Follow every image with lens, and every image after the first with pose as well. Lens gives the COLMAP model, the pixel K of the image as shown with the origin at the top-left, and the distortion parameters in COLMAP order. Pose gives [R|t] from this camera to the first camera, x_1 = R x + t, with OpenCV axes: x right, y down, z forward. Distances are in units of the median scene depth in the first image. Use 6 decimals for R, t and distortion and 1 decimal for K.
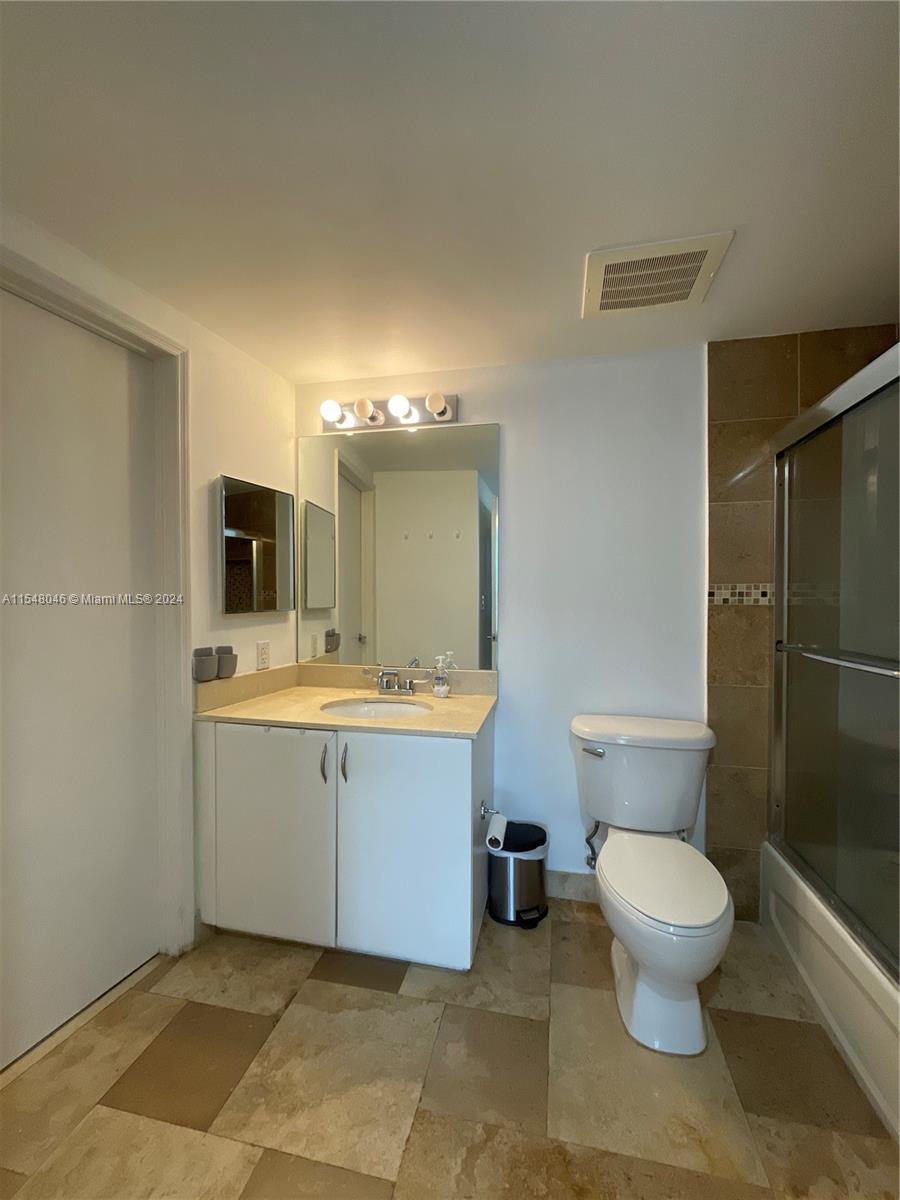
lens RADIAL K [[487.2, 0, 453.3], [0, 487.2, 600.3], [0, 0, 1]] dist [0.000017, -0.000031]
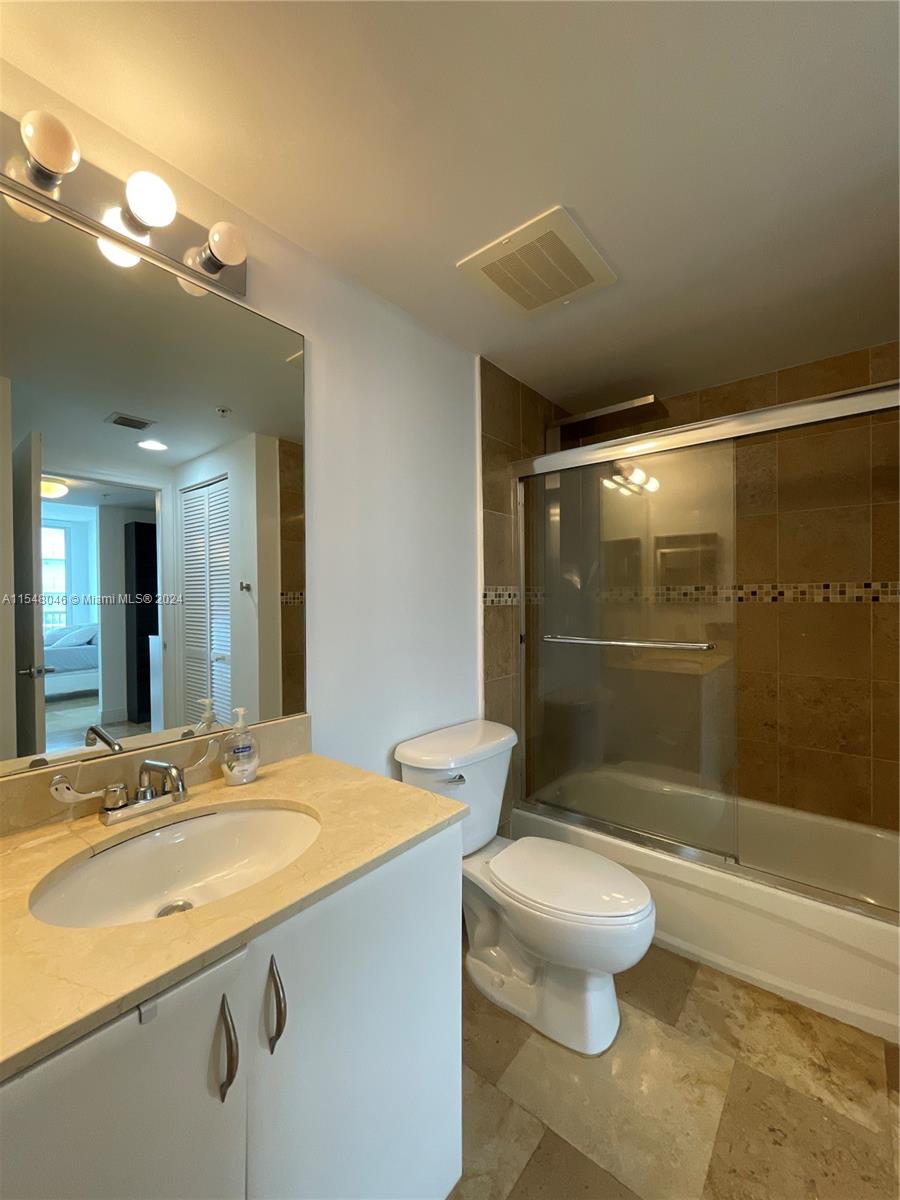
lens RADIAL K [[487.2, 0, 453.3], [0, 487.2, 600.3], [0, 0, 1]] dist [0.000017, -0.000031]
pose [[0.457646, -0.009114, 0.889088, -0.448103], [0.016355, 0.999865, 0.001830, -0.005660], [-0.888984, 0.013704, 0.457733, 0.585086]]
